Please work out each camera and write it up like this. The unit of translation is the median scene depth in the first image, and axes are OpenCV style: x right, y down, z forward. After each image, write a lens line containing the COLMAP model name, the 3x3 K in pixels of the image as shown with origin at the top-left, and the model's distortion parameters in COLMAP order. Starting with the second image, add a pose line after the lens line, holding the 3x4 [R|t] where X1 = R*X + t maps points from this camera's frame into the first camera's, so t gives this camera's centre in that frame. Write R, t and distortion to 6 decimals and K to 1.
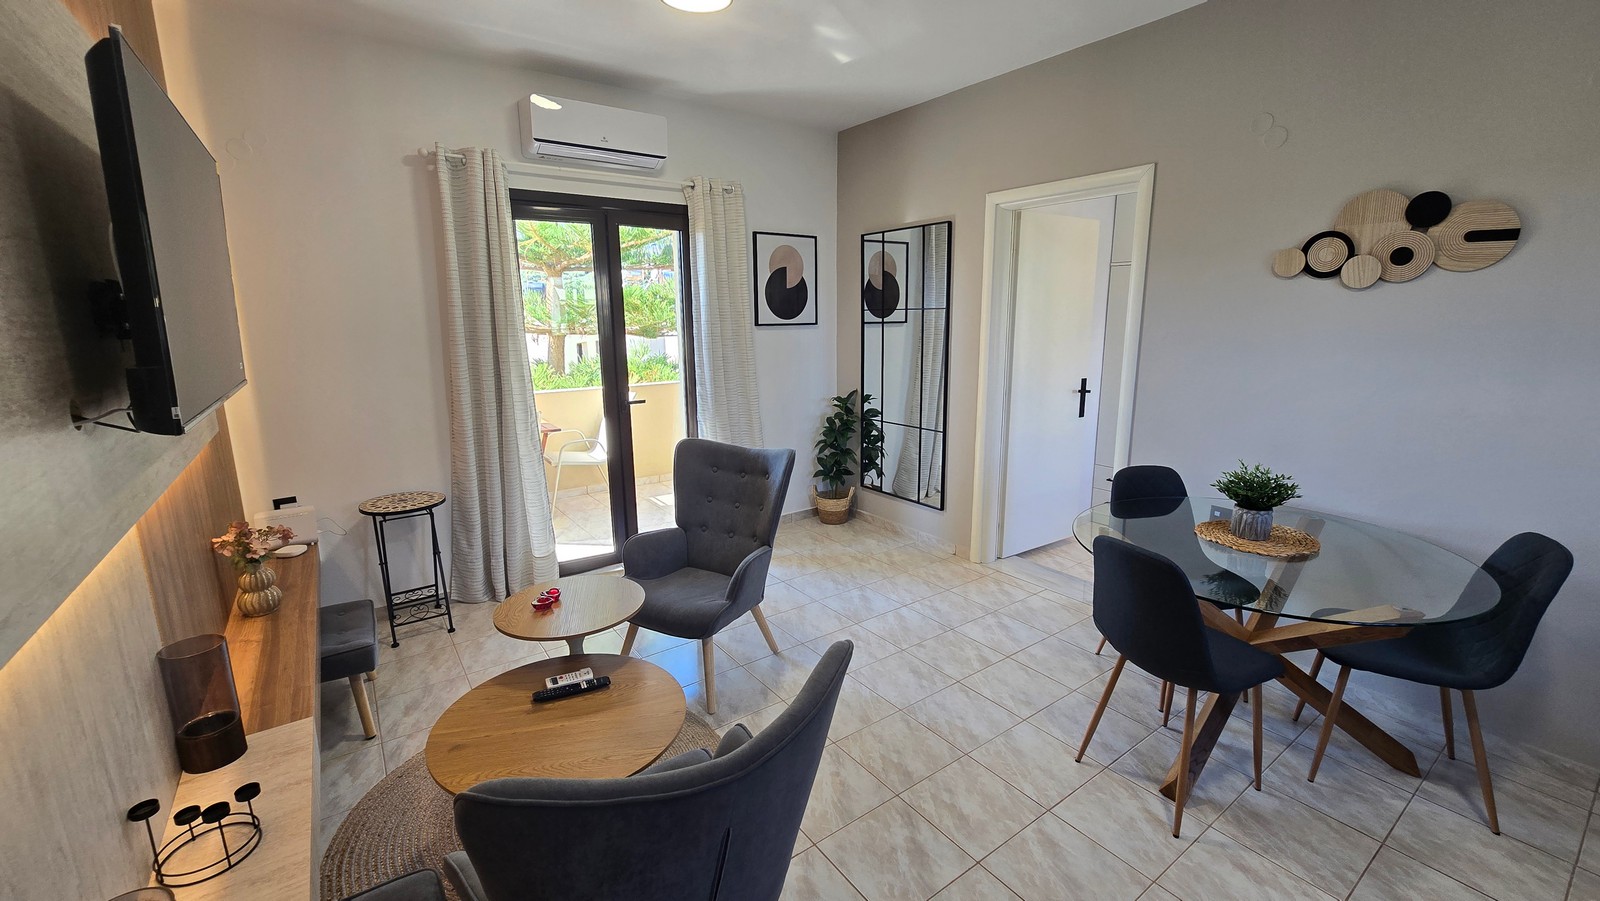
lens RADIAL K [[652.6, 0, 800.0], [0, 652.6, 450.5], [0, 0, 1]] dist [-0.000209, -0.000039]
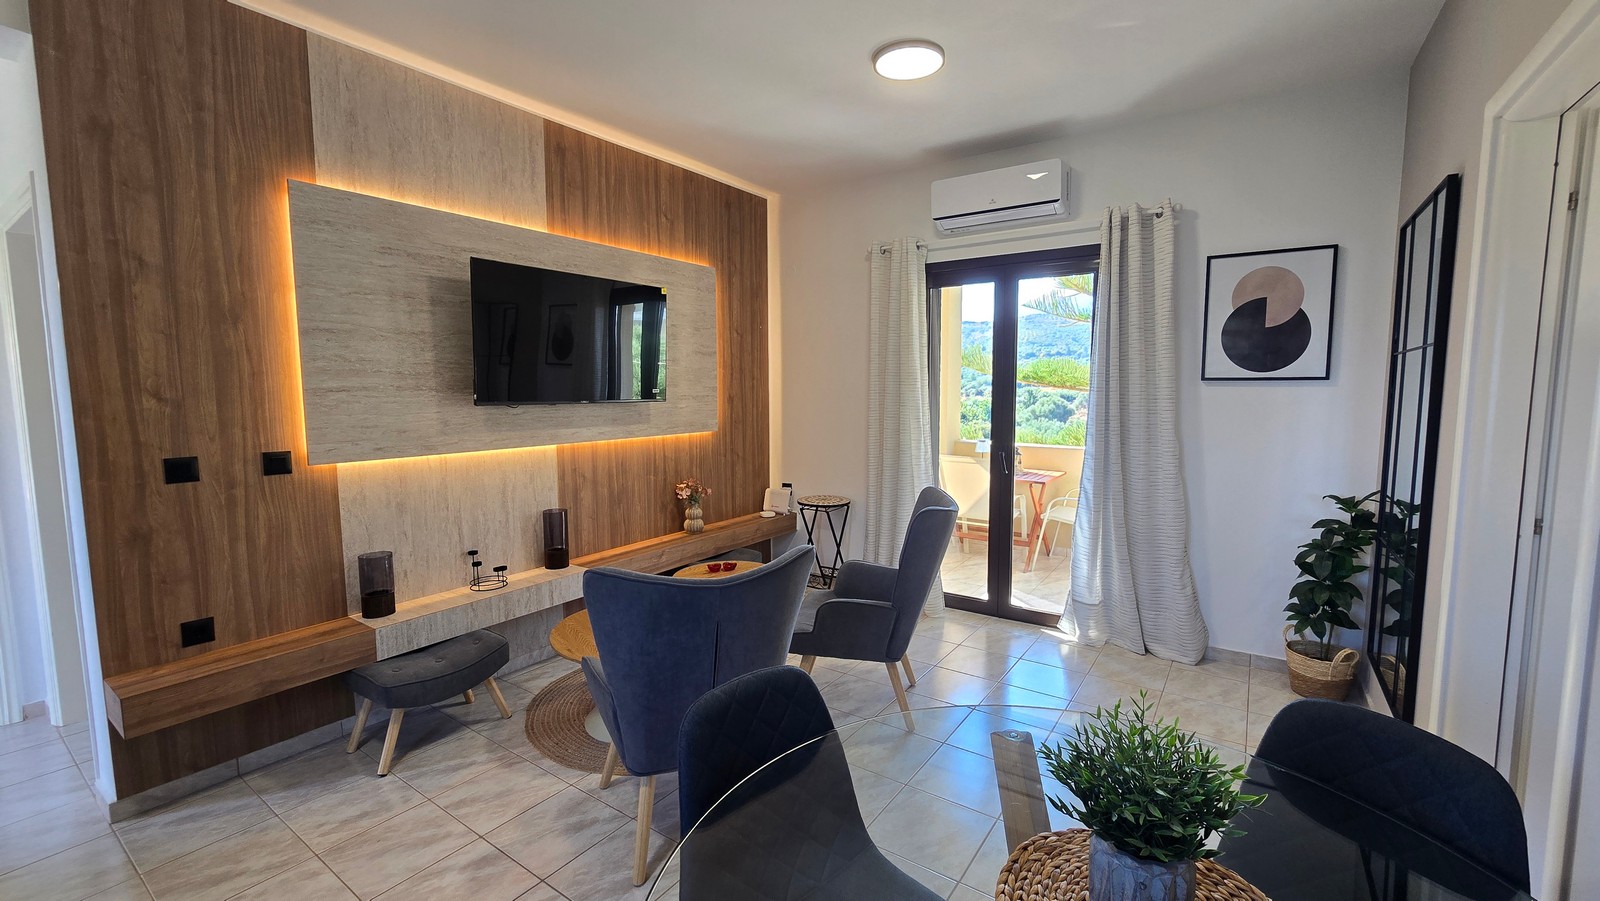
lens RADIAL K [[655.7, 0, 803.8], [0, 655.7, 443.1], [0, 0, 1]] dist [0.000088, -0.000073]
pose [[0.332360, 0.097767, -0.938072, 0.490543], [-0.195315, 0.980187, 0.032955, -0.056570], [0.922707, 0.172267, 0.344870, 0.336643]]
